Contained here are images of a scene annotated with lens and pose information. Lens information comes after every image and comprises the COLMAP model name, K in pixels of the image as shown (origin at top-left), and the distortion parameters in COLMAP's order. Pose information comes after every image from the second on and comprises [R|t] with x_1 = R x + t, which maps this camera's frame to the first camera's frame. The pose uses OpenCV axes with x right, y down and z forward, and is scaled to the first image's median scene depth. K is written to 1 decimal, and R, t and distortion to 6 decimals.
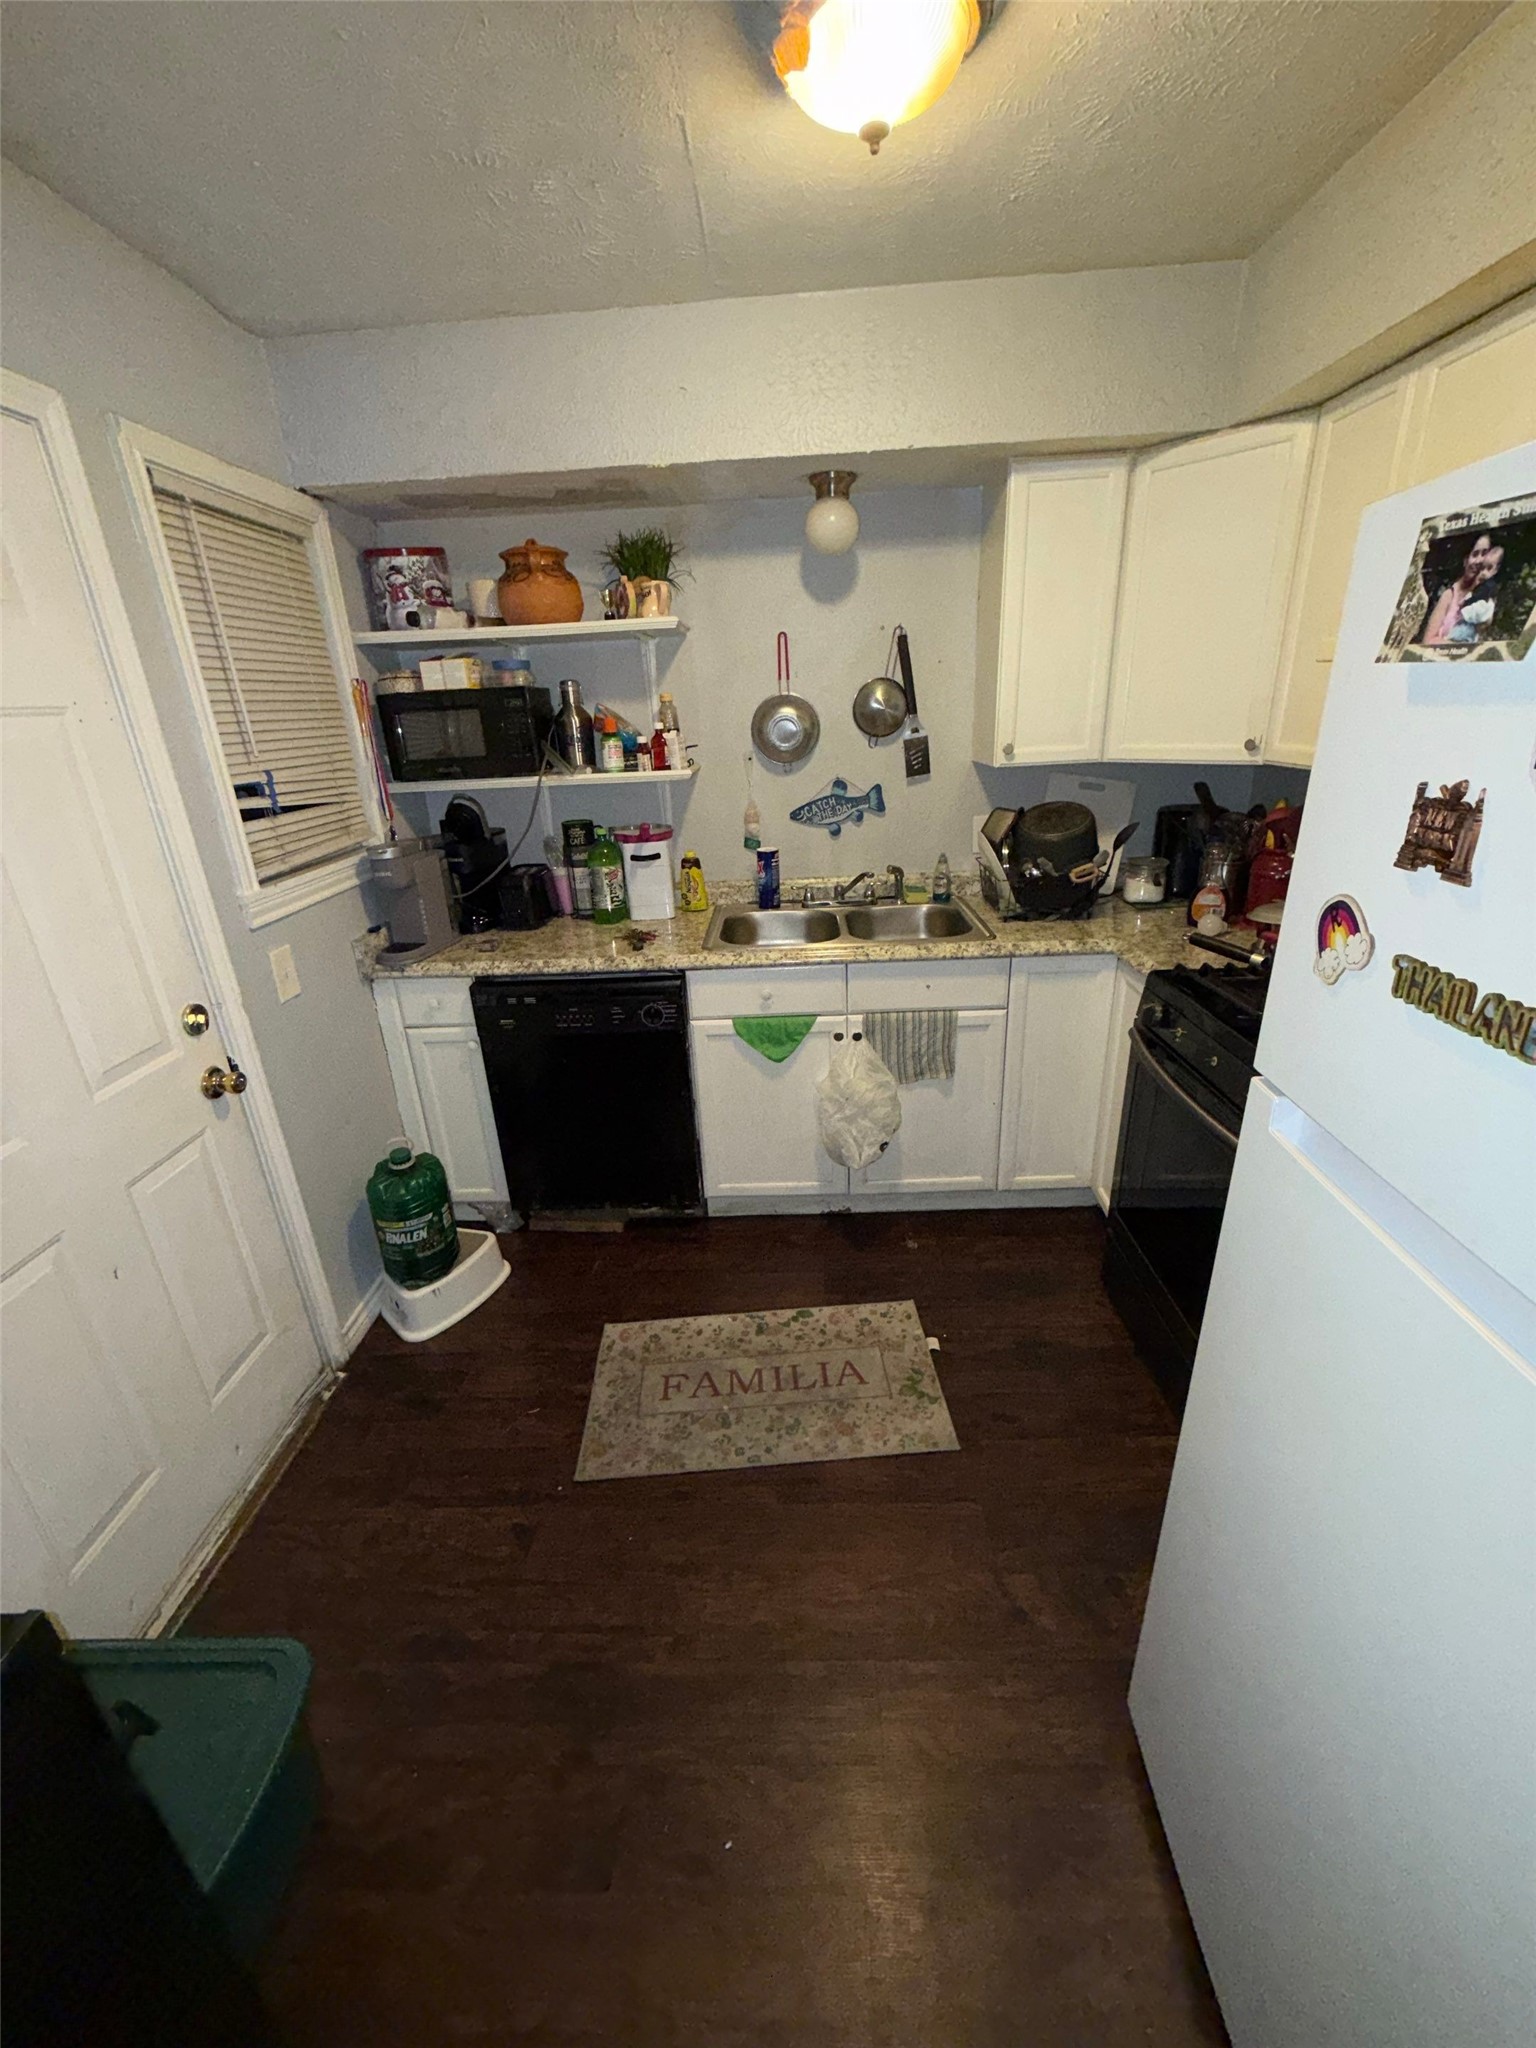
lens RADIAL K [[817.7, 0, 762.4], [0, 817.7, 1025.2], [0, 0, 1]] dist [0.002079, -0.000896]
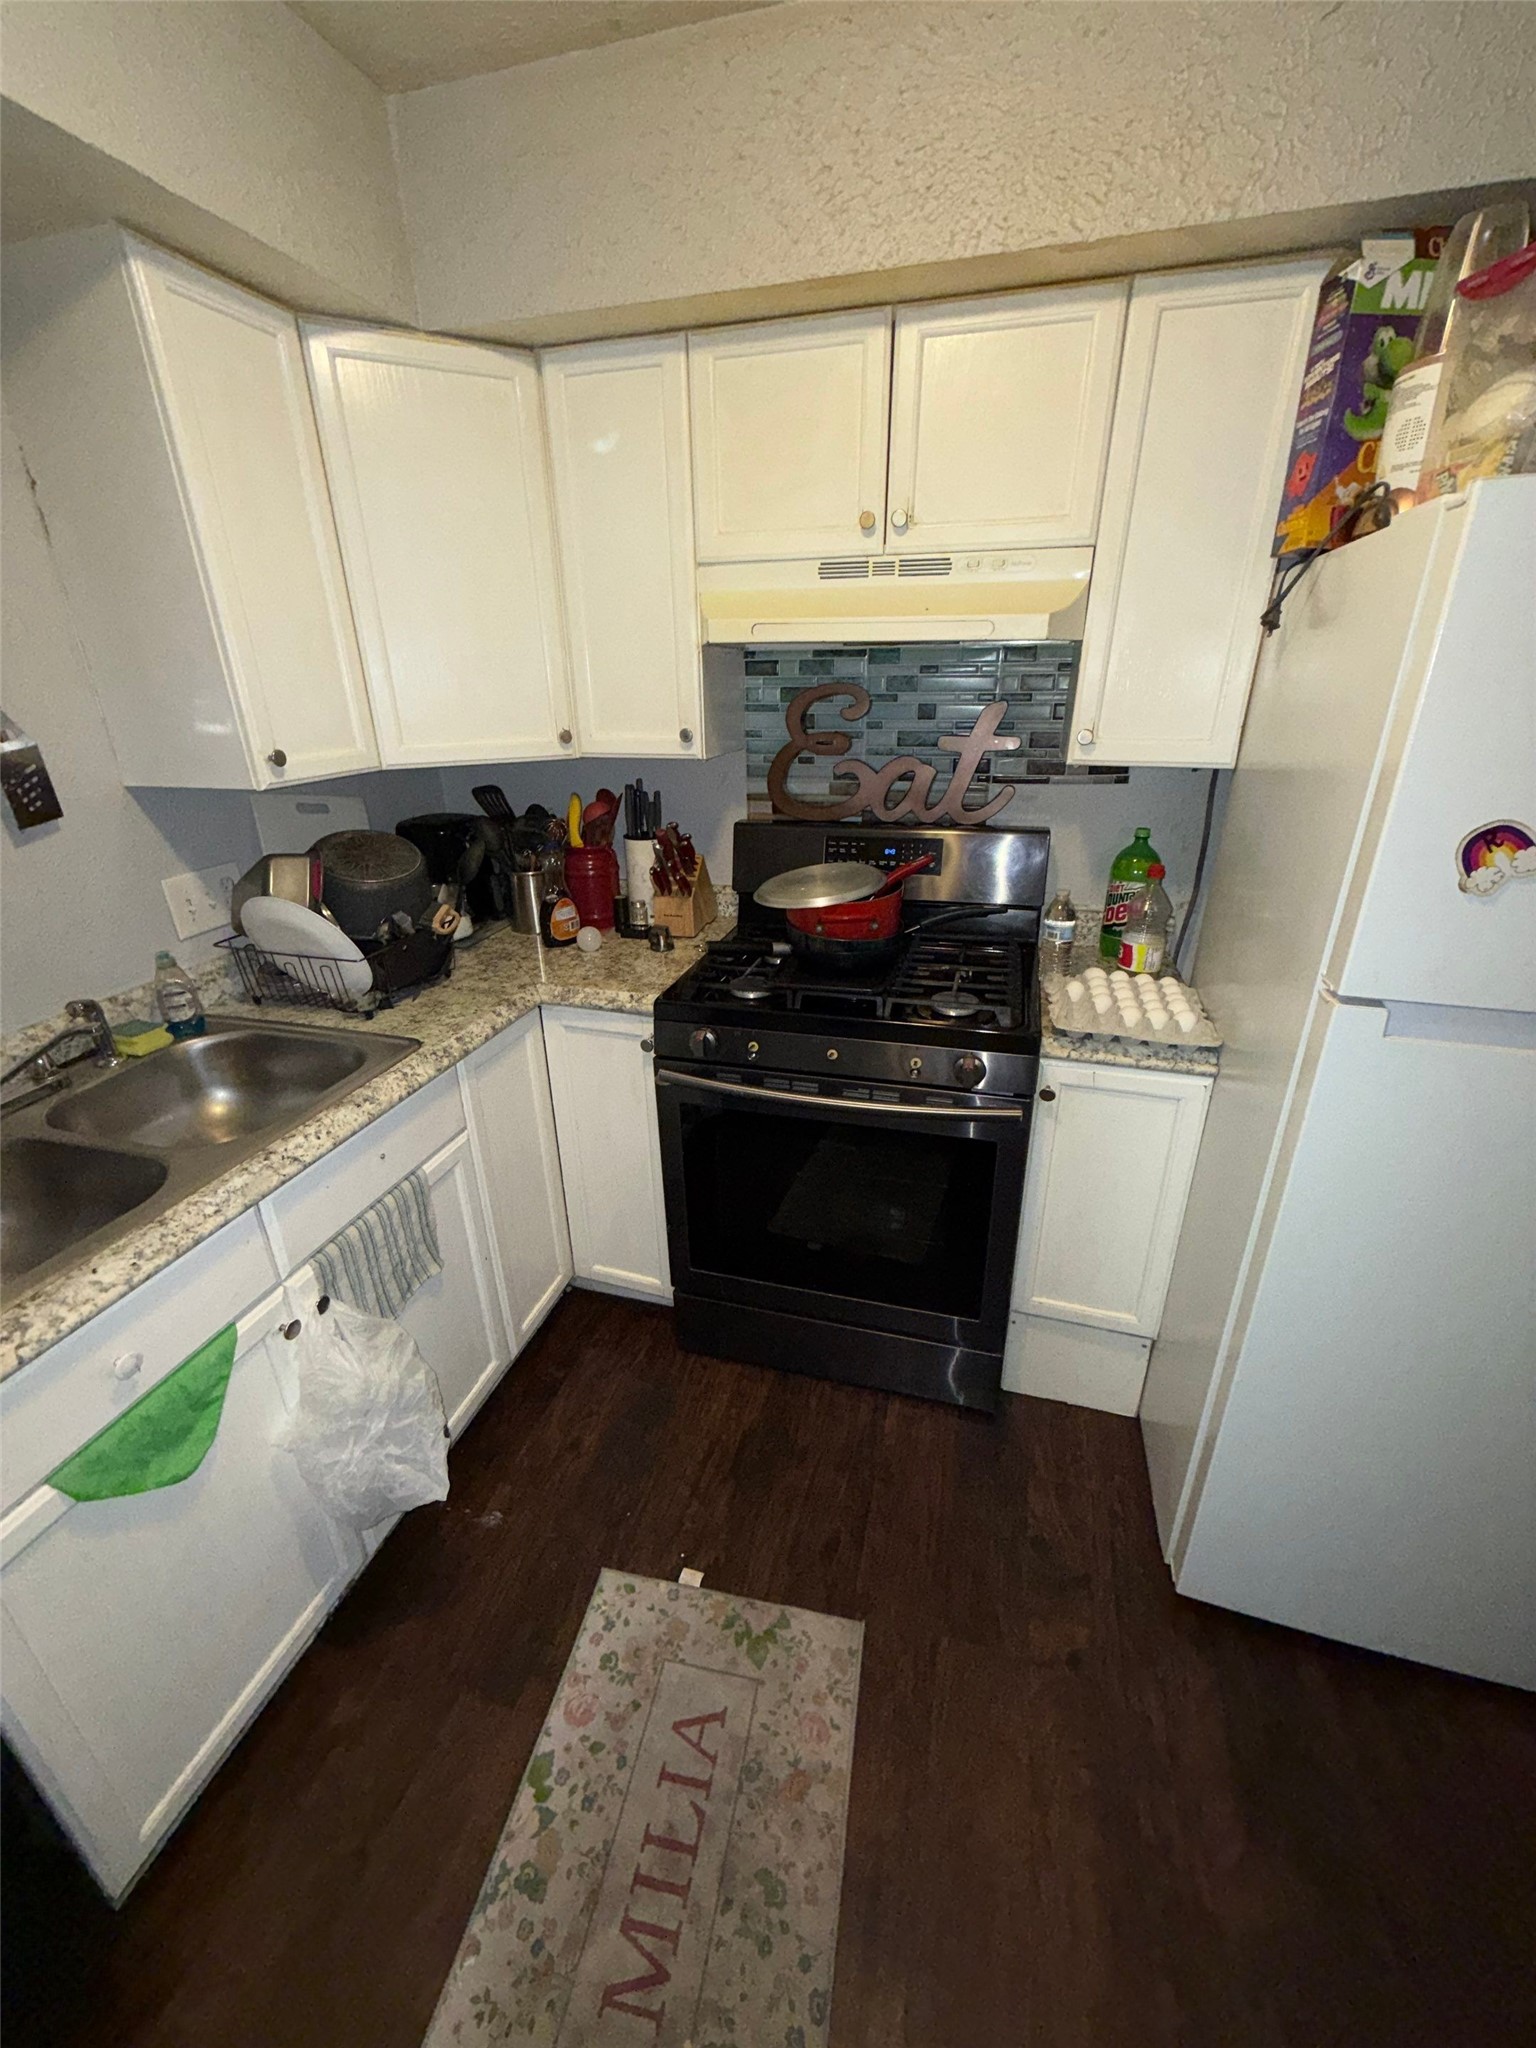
lens RADIAL K [[817.7, 0, 766.5], [0, 817.7, 1022.6], [0, 0, 1]] dist [0.002079, -0.000896]
pose [[0.243210, -0.340304, 0.908318, -0.251097], [0.355600, 0.902519, 0.242916, -0.191343], [-0.902440, 0.263918, 0.340514, 0.554132]]
